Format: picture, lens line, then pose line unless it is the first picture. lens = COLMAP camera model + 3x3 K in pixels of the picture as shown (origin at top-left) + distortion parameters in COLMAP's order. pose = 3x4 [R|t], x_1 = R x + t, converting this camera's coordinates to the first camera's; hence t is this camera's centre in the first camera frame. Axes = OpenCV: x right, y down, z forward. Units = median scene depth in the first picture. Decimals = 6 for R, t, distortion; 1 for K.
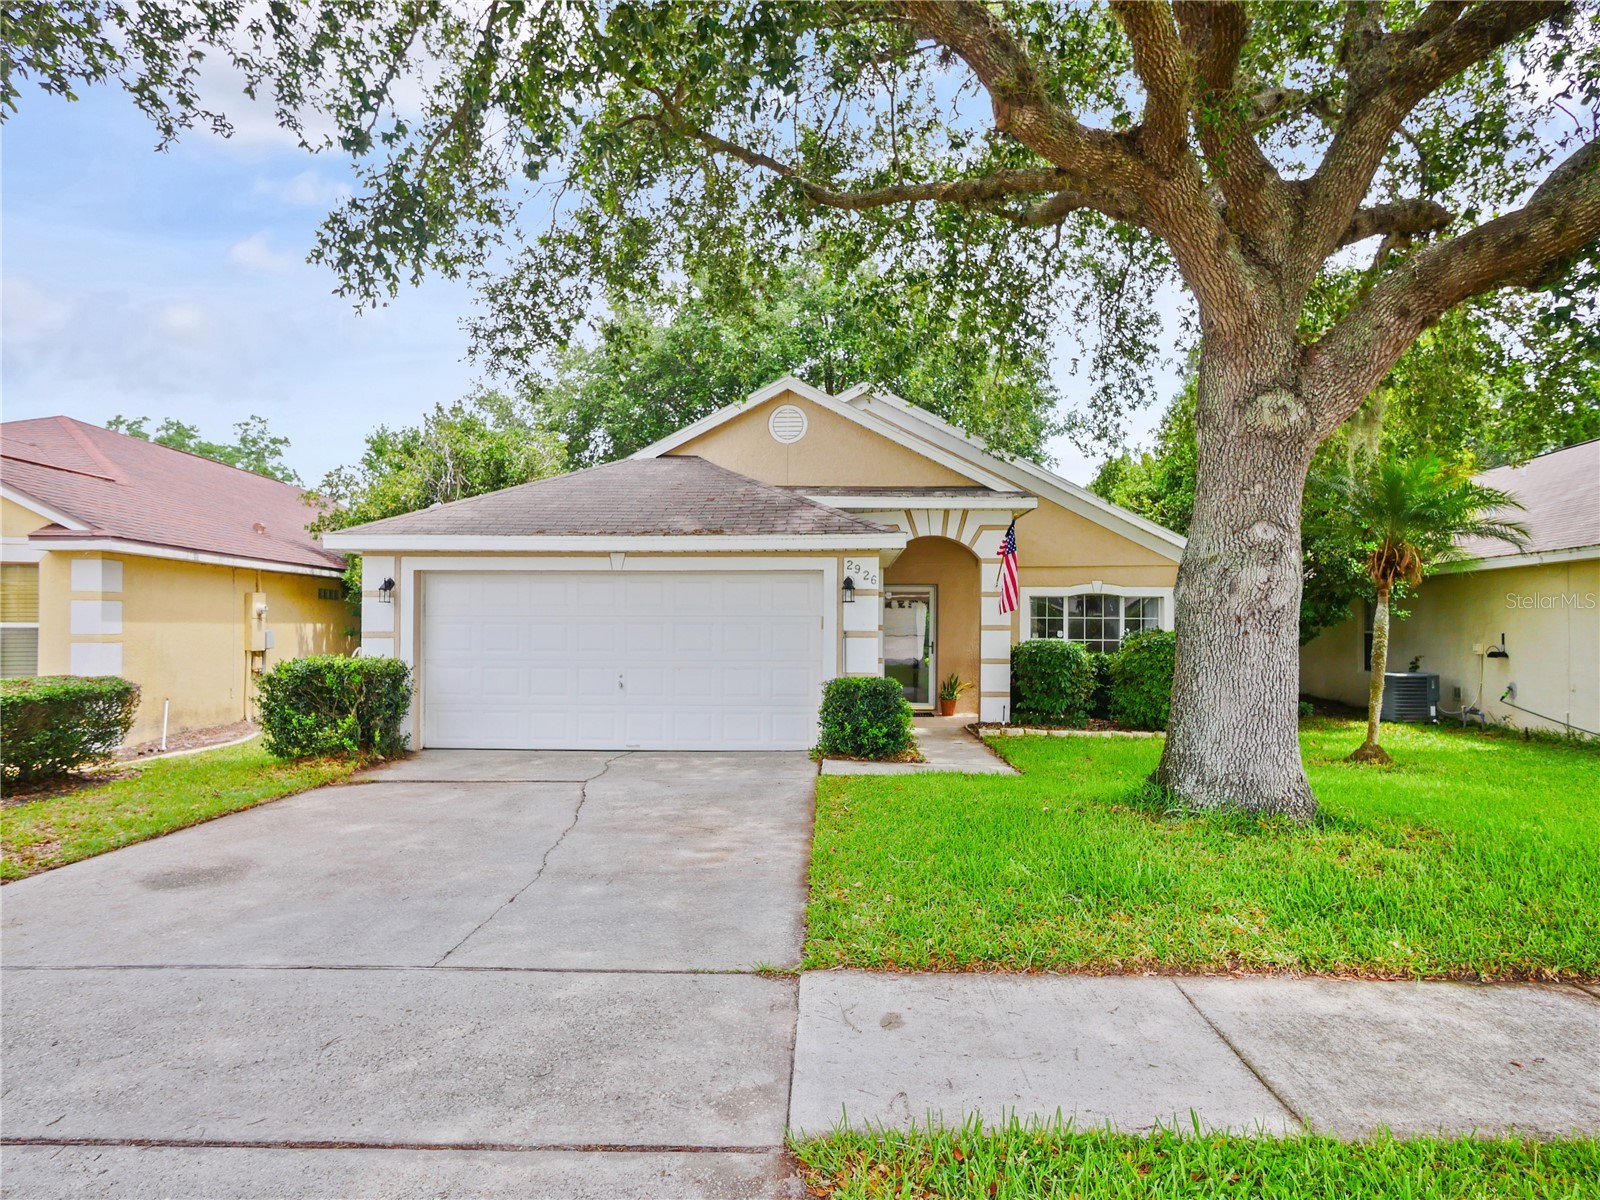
lens RADIAL K [[835.3, 0, 800.5], [0, 835.3, 613.3], [0, 0, 1]] dist [0.006907, 0.000570]
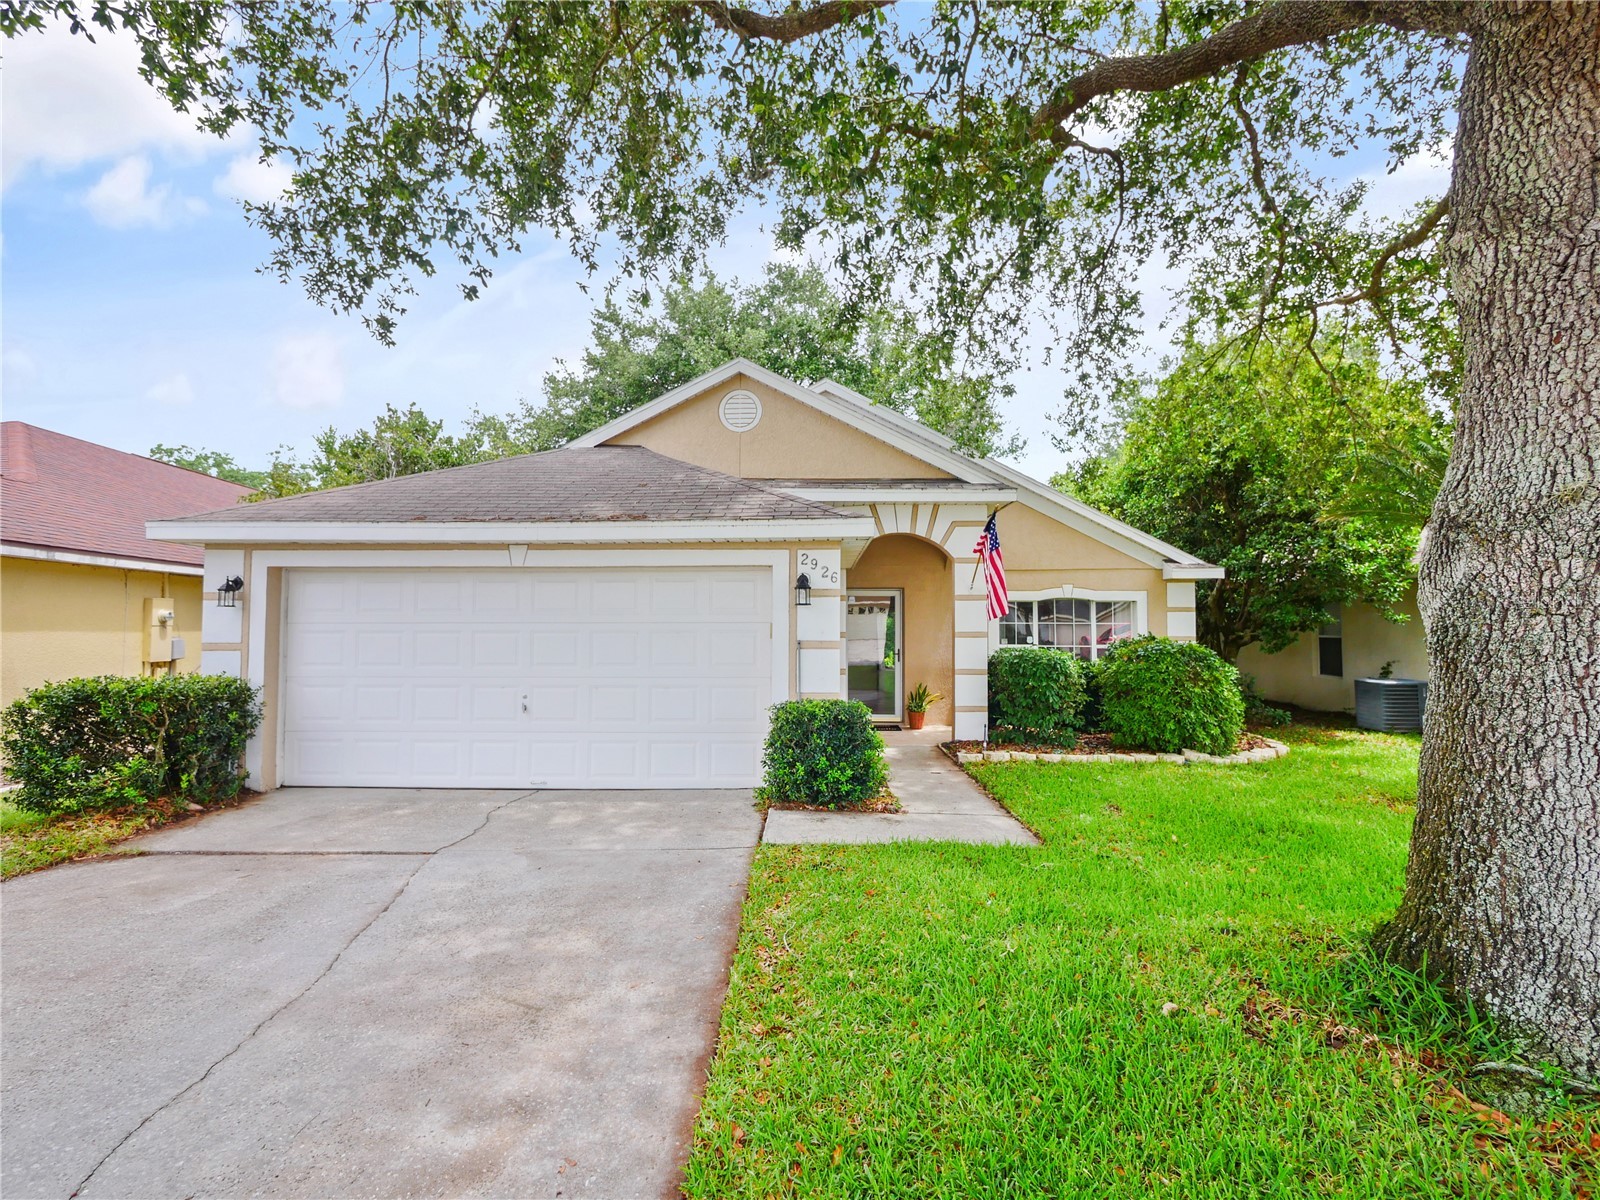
lens RADIAL K [[643.7, 0, 788.9], [0, 643.7, 598.9], [0, 0, 1]] dist [0.000929, -0.000097]
pose [[0.999944, -0.002096, 0.010392, 0.031370], [0.002423, 0.999497, -0.031631, 0.000339], [-0.010321, 0.031655, 0.999446, 0.318294]]
